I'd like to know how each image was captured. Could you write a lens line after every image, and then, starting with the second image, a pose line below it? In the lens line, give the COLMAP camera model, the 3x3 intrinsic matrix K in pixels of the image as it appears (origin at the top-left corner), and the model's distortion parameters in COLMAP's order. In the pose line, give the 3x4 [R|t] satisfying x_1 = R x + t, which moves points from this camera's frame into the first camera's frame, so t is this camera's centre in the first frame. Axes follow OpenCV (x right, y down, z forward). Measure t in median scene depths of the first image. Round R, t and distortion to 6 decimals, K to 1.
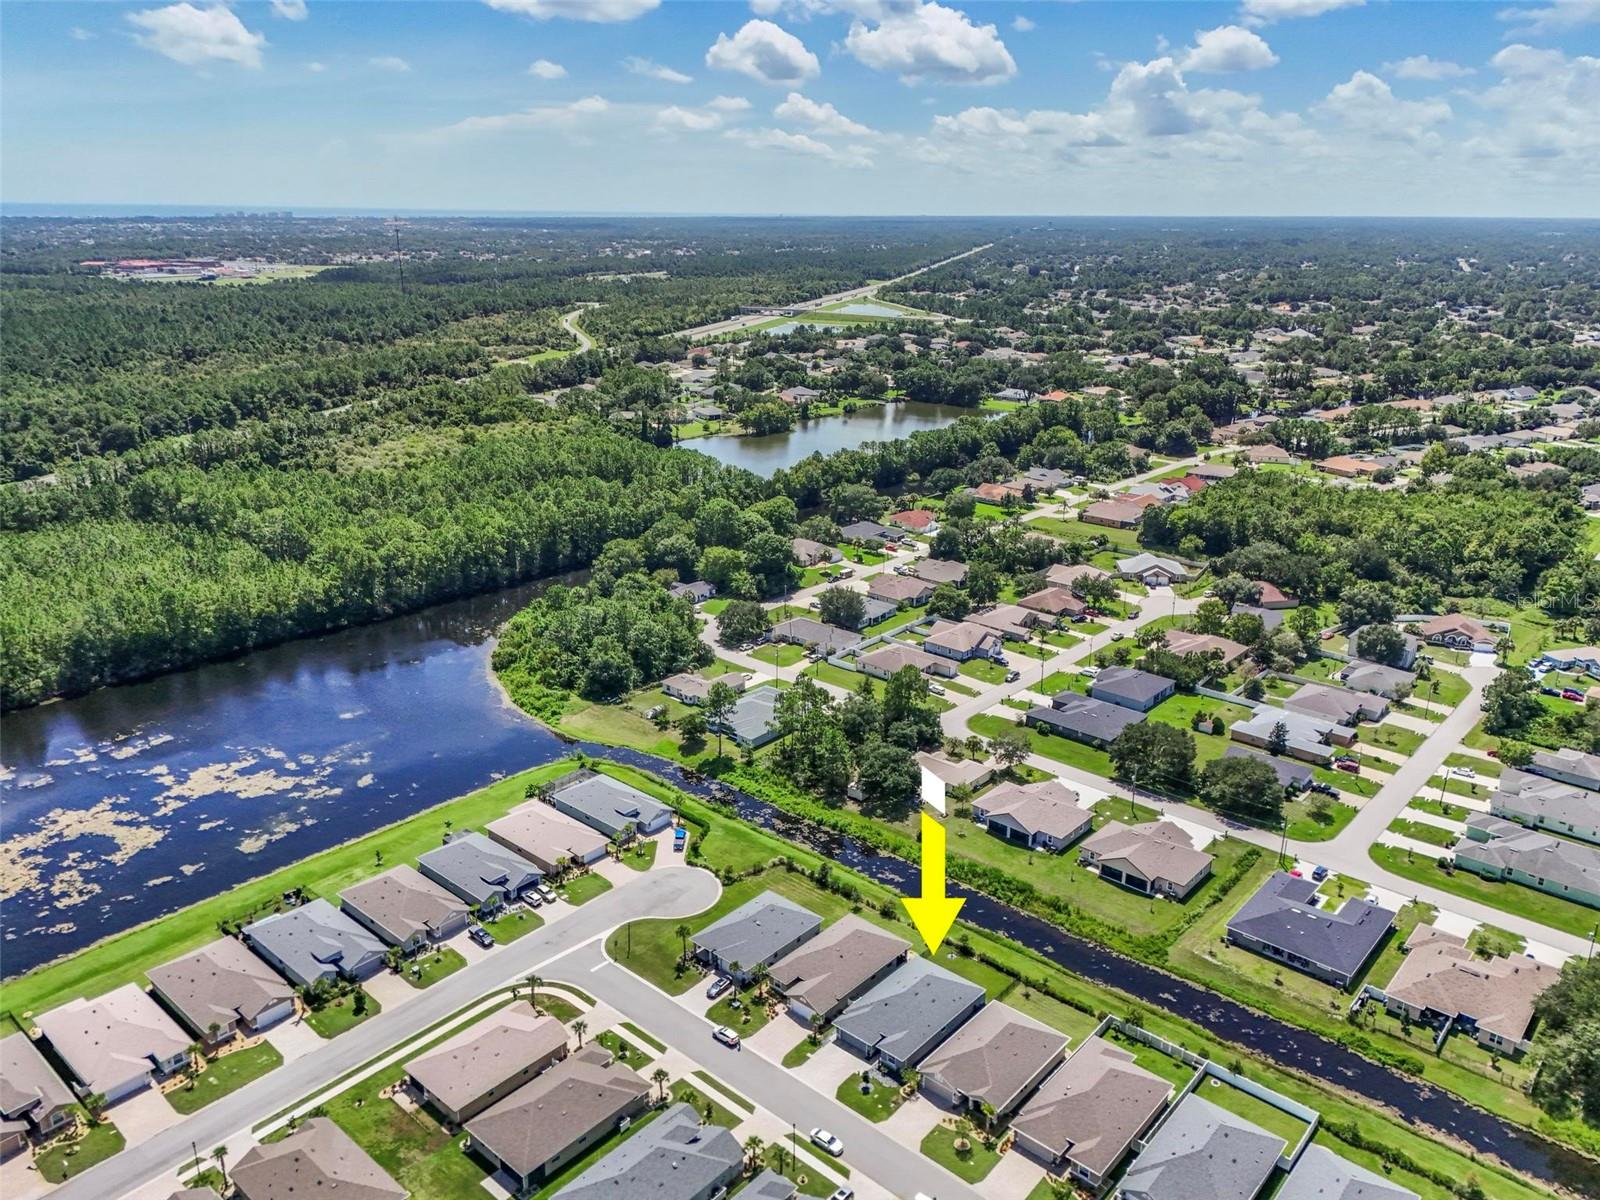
lens RADIAL K [[1203.8, 0, 802.2], [0, 1203.8, 602.8], [0, 0, 1]] dist [0.094395, -0.084689]
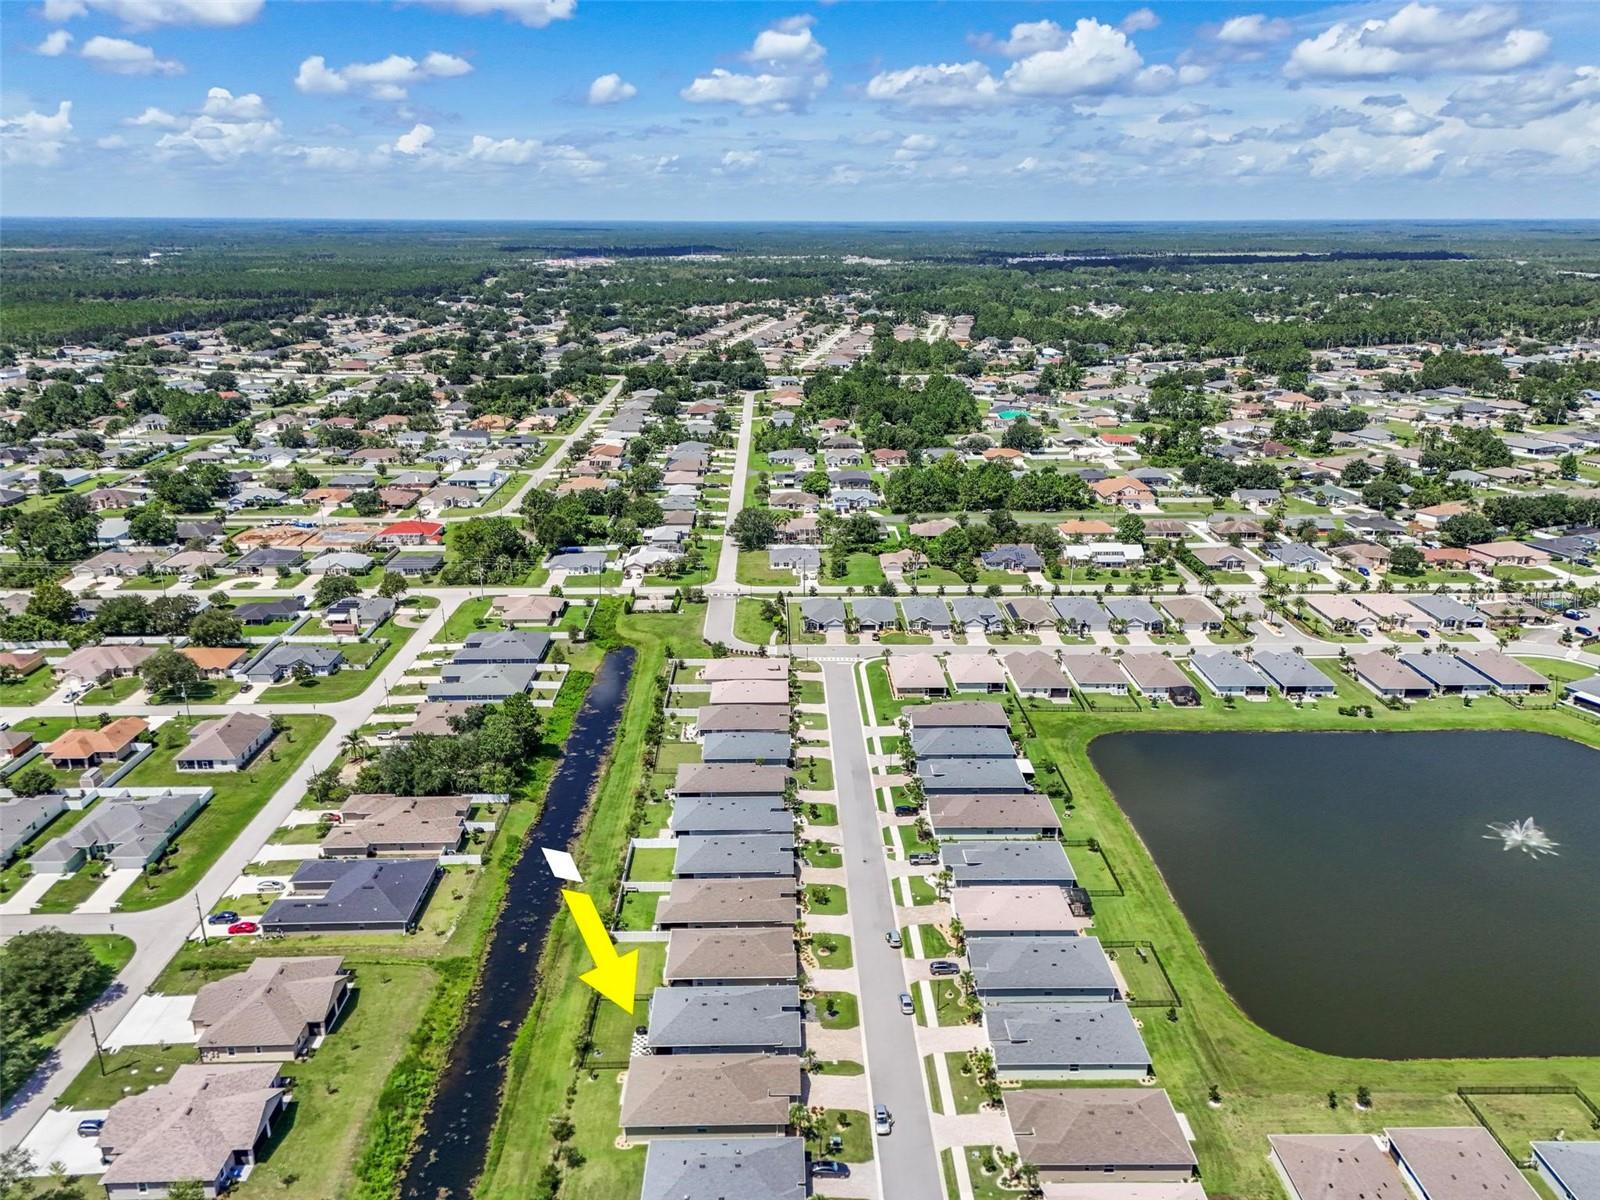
lens RADIAL K [[1203.8, 0, 802.2], [0, 1203.8, 602.8], [0, 0, 1]] dist [0.094395, -0.084689]
pose [[-0.677115, -0.231104, 0.698646, -0.466605], [0.230636, 0.834923, 0.499711, -0.343786], [-0.698801, 0.499494, -0.512038, 1.103076]]
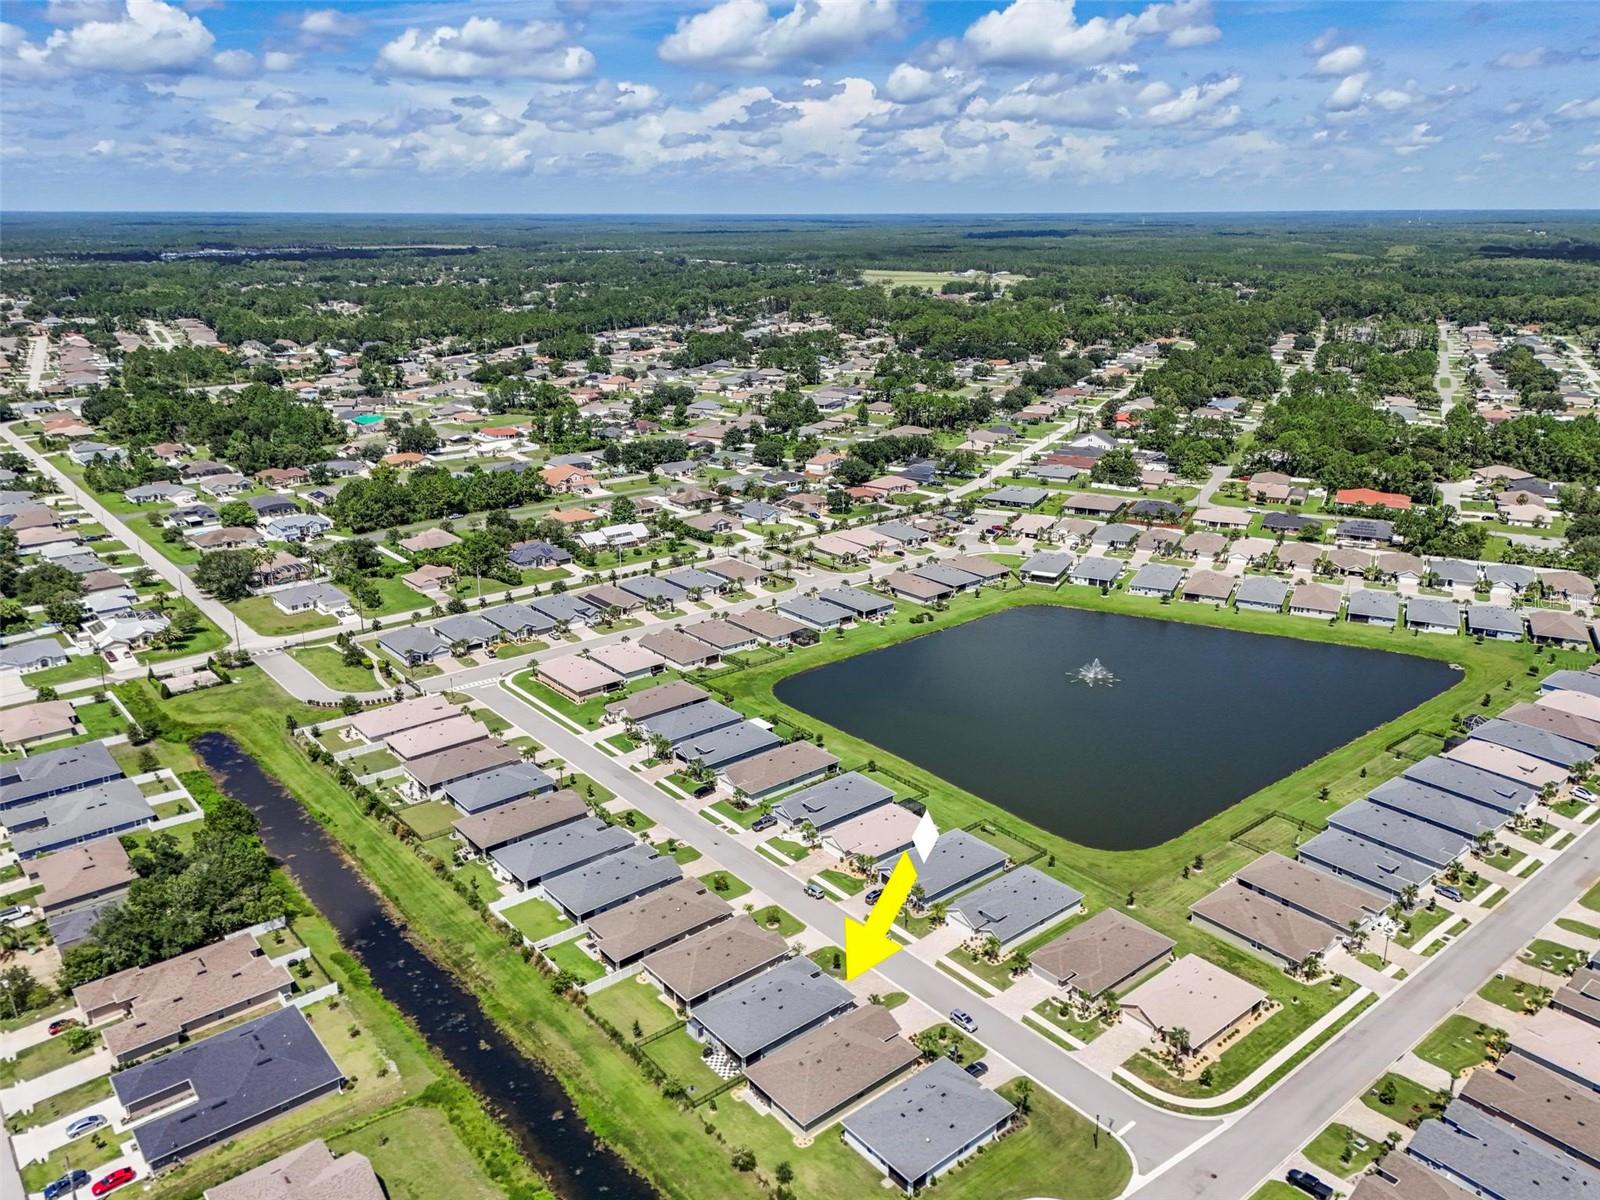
lens RADIAL K [[1203.8, 0, 802.2], [0, 1203.8, 602.8], [0, 0, 1]] dist [0.094395, -0.084689]
pose [[-0.988345, -0.050488, 0.143616, -0.048863], [0.045719, 0.801409, 0.596367, -0.436622], [-0.145204, 0.595982, -0.789760, 1.354755]]
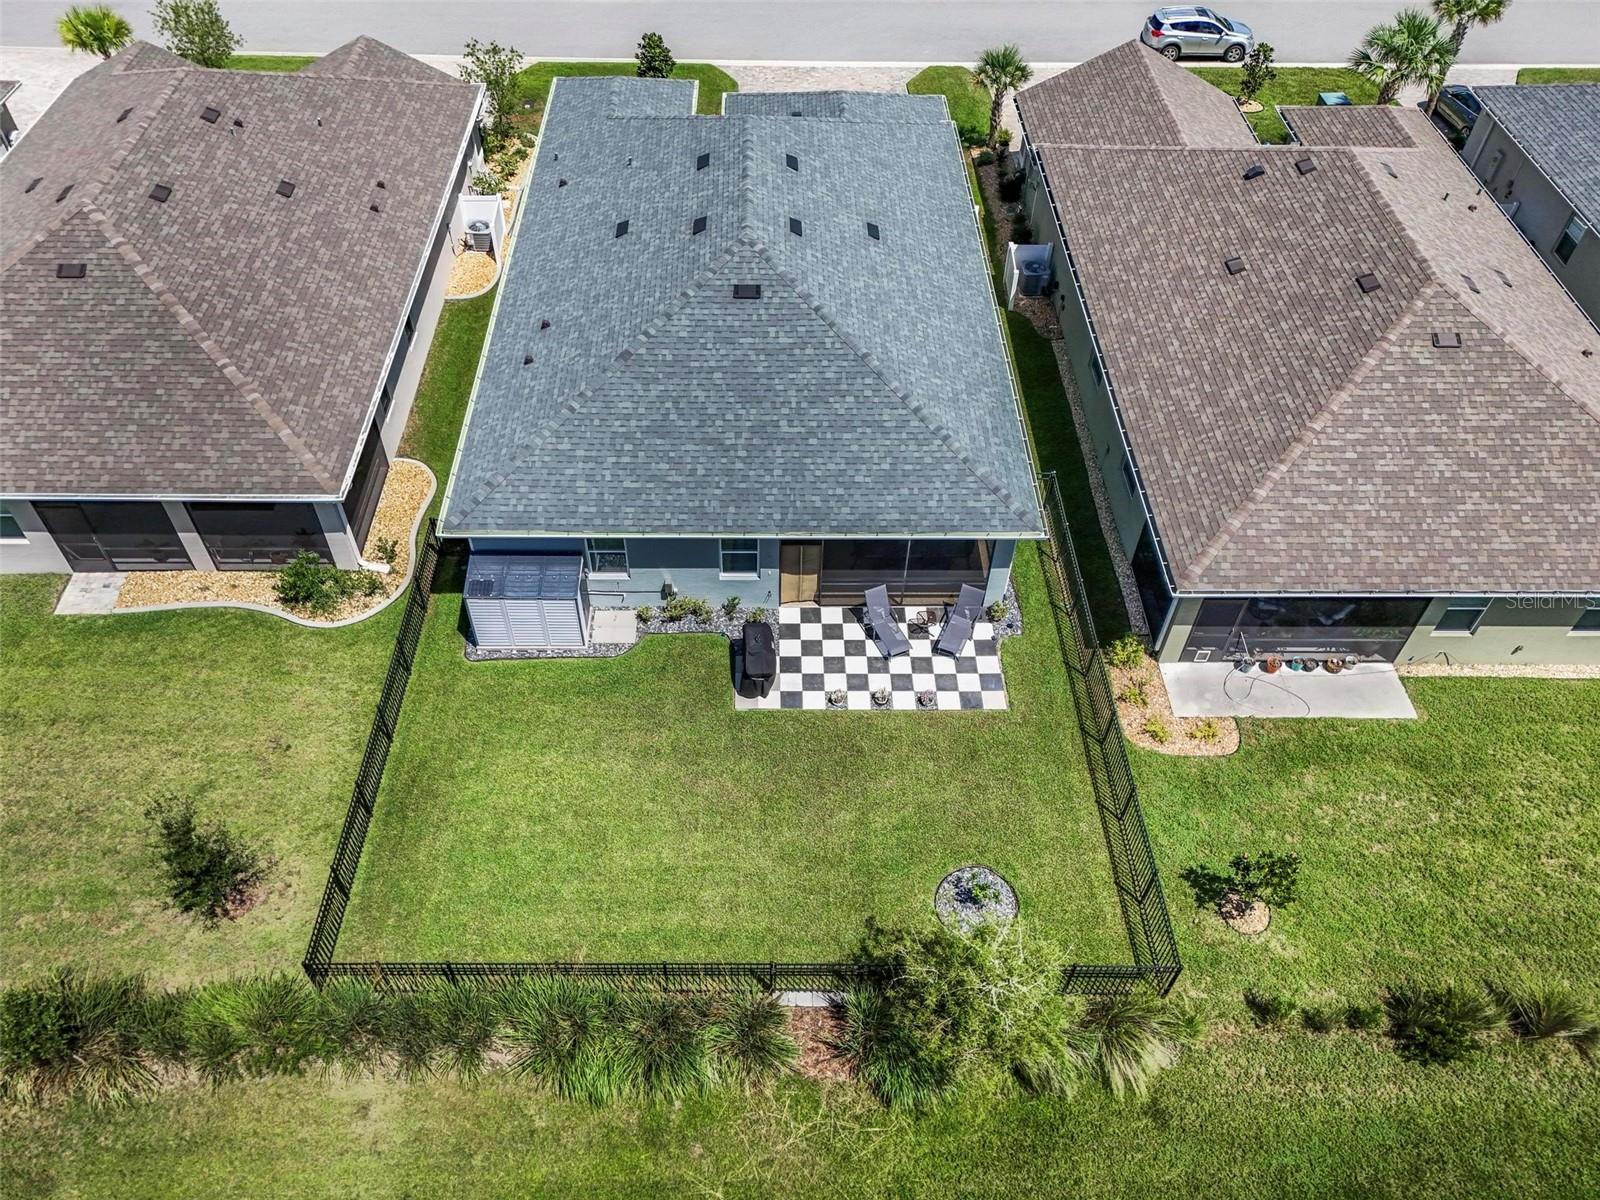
lens RADIAL K [[1203.8, 0, 802.2], [0, 1203.8, 602.8], [0, 0, 1]] dist [0.094395, -0.084689]
pose [[-0.724724, 0.485971, -0.488475, 0.167359], [-0.249250, 0.476017, 0.843376, 0.173432], [0.642378, 0.732967, -0.223852, 0.930119]]
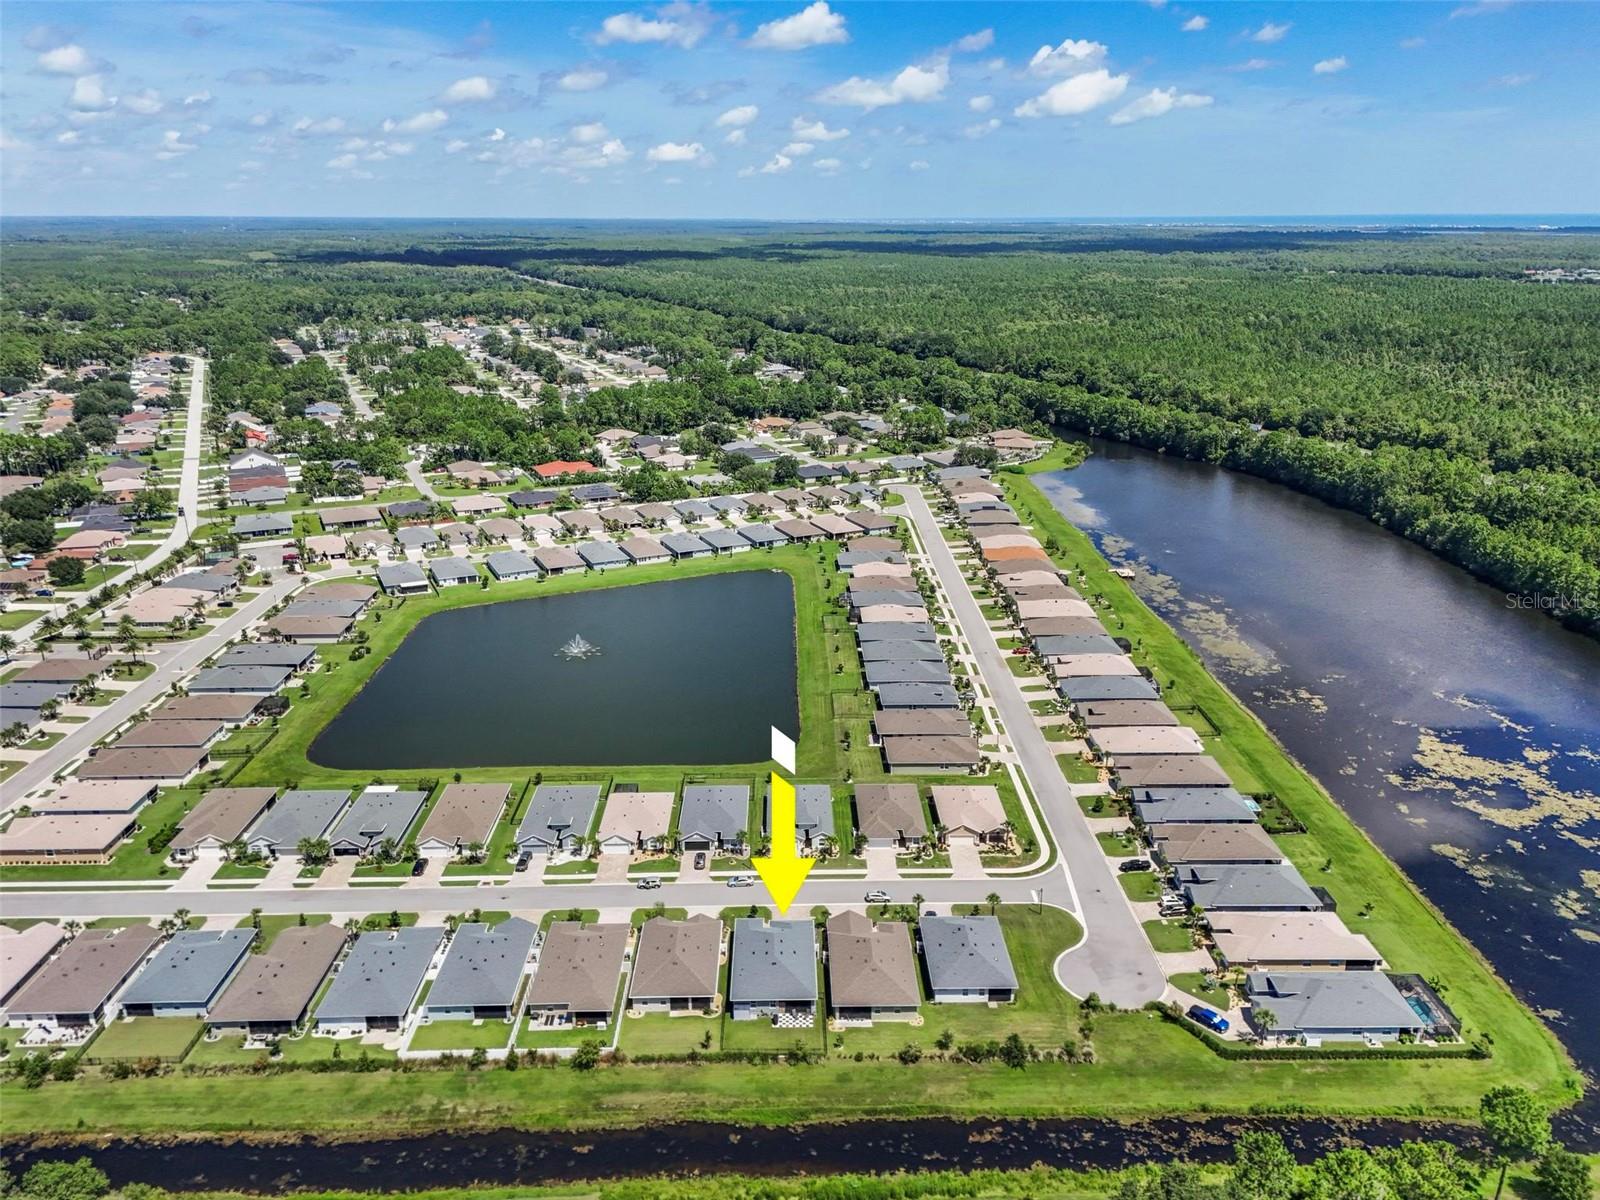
lens RADIAL K [[1203.8, 0, 802.2], [0, 1203.8, 602.8], [0, 0, 1]] dist [0.094395, -0.084689]
pose [[-0.731604, 0.205894, -0.649895, 0.591506], [-0.221001, 0.830192, 0.511801, -0.398414], [0.644914, 0.518063, -0.561869, 1.242232]]
